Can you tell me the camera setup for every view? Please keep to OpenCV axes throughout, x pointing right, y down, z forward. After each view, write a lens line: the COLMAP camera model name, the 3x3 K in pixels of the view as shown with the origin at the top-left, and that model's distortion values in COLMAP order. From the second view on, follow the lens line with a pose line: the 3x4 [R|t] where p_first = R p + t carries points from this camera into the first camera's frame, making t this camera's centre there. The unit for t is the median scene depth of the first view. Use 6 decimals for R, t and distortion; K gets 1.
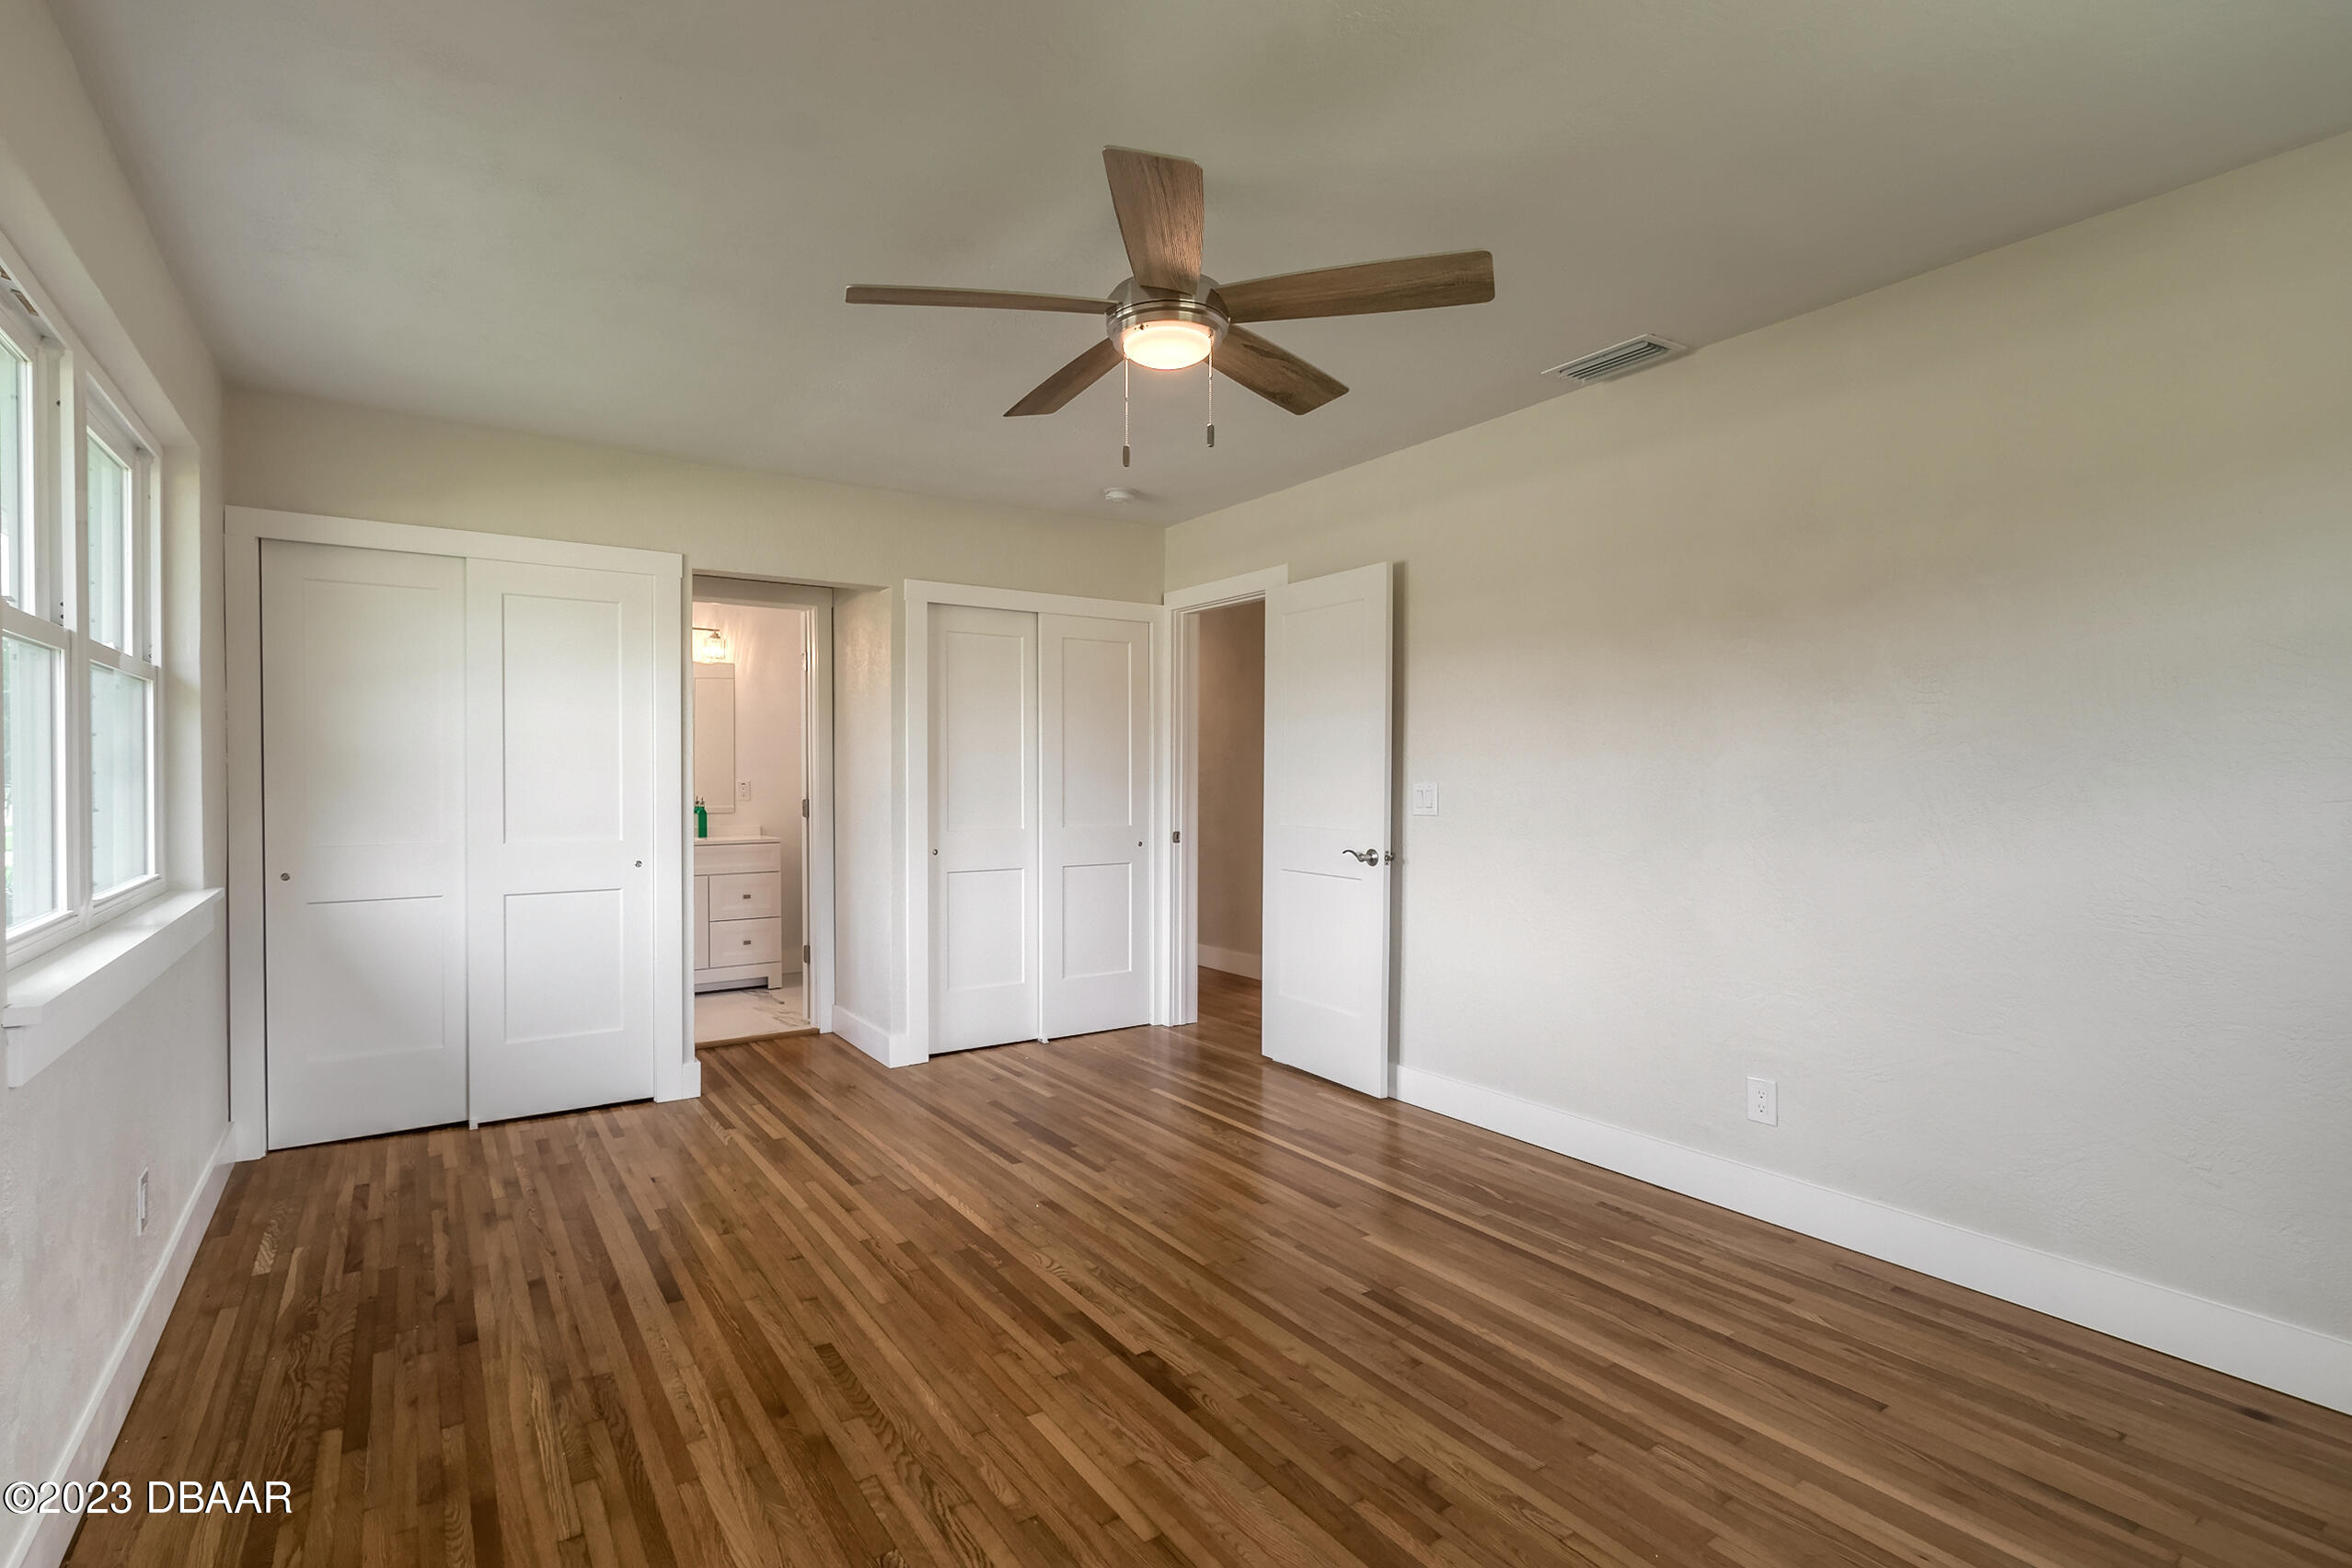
lens RADIAL K [[1063.0, 0, 1139.7], [0, 1063.0, 785.7], [0, 0, 1]] dist [0.004935, -0.000909]
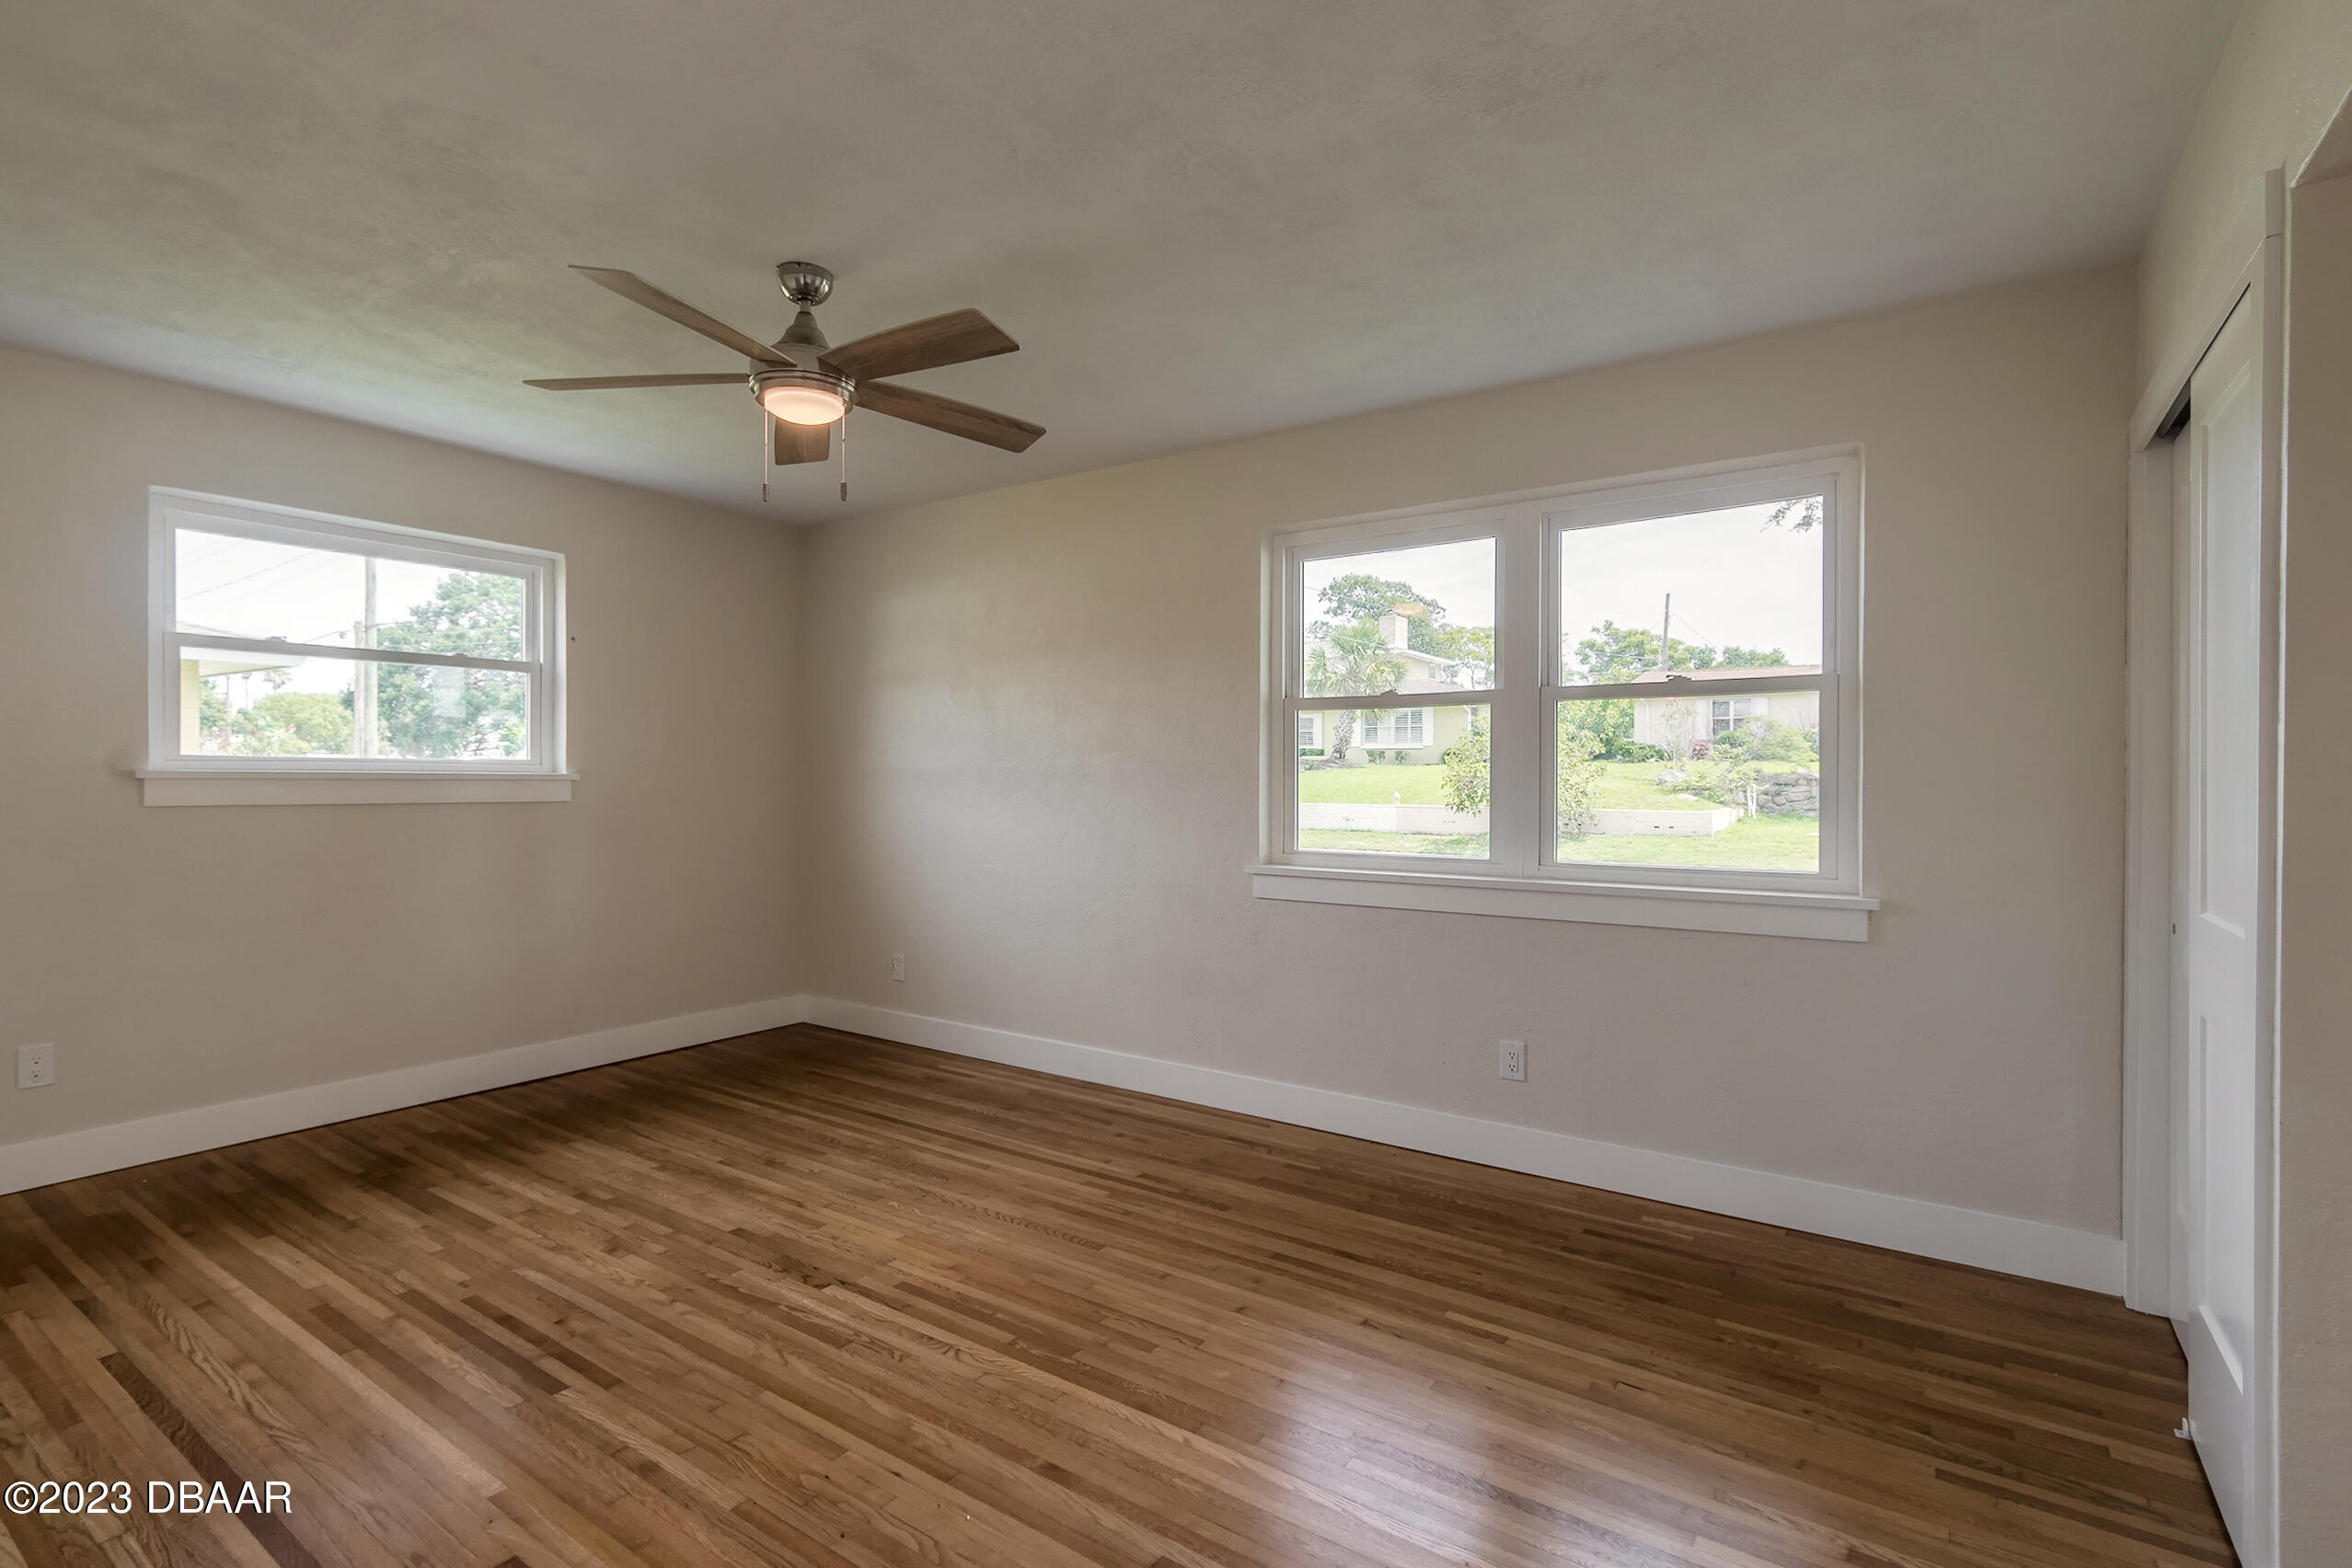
lens RADIAL K [[1063.0, 0, 1139.7], [0, 1063.0, 785.7], [0, 0, 1]] dist [0.004935, -0.000909]
pose [[-0.927975, -0.002447, -0.372635, 0.108650], [-0.010458, 0.999756, 0.019479, -0.021353], [0.372496, 0.021973, -0.927774, 2.019087]]
